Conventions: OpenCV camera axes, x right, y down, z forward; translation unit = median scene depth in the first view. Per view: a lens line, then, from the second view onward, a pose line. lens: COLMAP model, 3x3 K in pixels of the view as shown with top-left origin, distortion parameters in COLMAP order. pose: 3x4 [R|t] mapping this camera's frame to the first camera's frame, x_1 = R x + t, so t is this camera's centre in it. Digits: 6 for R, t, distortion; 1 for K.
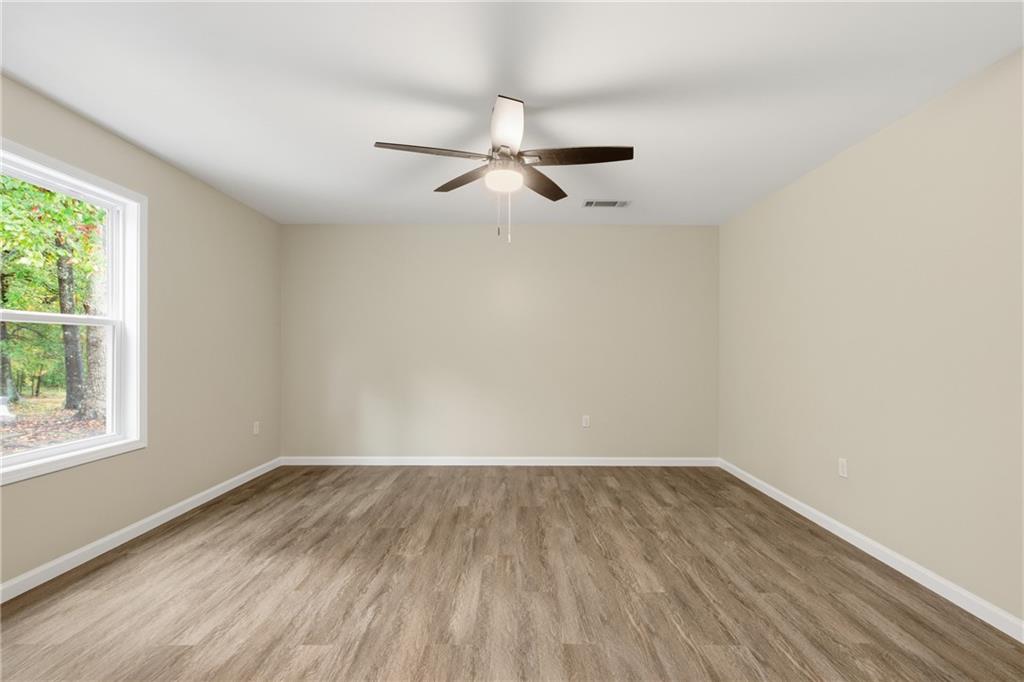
lens RADIAL K [[440.6, 0, 529.8], [0, 440.6, 354.6], [0, 0, 1]] dist [0.024037, -0.000454]
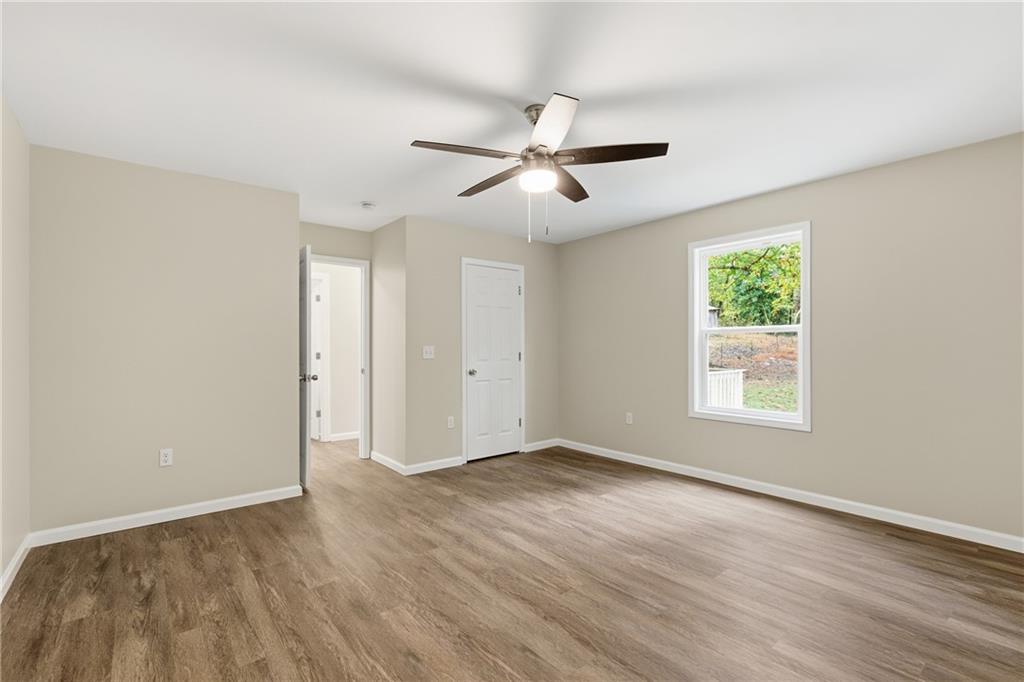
lens RADIAL K [[440.6, 0, 495.7], [0, 440.6, 339.6], [0, 0, 1]] dist [0.024037, -0.000454]
pose [[-0.795783, -0.015175, -0.605392, 0.650109], [-0.008364, 0.999866, -0.014069, -0.015941], [0.605524, -0.006133, -0.795803, 1.801574]]
